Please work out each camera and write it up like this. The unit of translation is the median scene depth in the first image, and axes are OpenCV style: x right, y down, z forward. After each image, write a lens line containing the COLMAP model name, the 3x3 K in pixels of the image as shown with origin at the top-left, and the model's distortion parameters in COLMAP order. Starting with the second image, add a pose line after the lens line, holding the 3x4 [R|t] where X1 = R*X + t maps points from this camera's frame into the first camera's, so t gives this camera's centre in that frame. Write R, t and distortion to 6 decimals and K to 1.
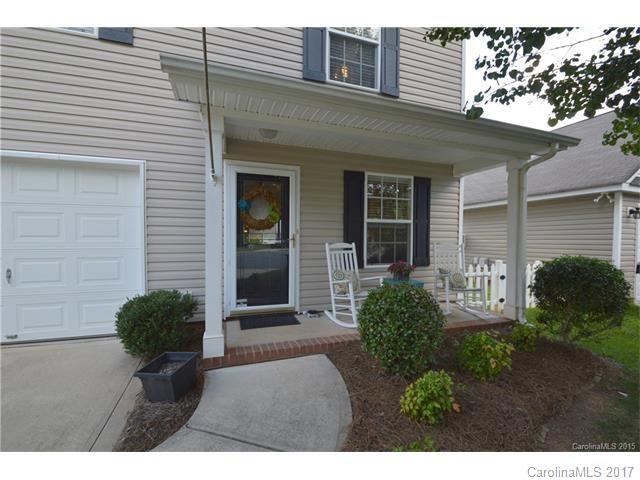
lens RADIAL K [[283.4, 0, 323.4], [0, 283.4, 248.3], [0, 0, 1]] dist [0.001854, -0.006487]
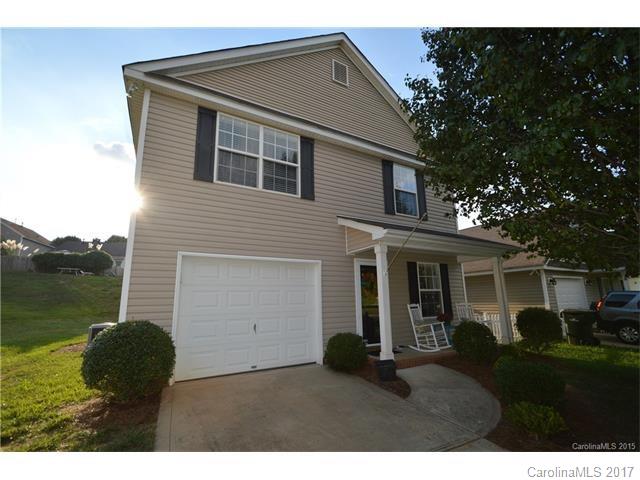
lens RADIAL K [[283.4, 0, 323.4], [0, 283.4, 248.3], [0, 0, 1]] dist [0.001854, -0.006487]
pose [[0.985281, 0.004587, 0.170879, -0.743320], [0.034467, 0.973778, -0.224875, 0.019425], [-0.167429, 0.227454, 0.959287, -0.611460]]
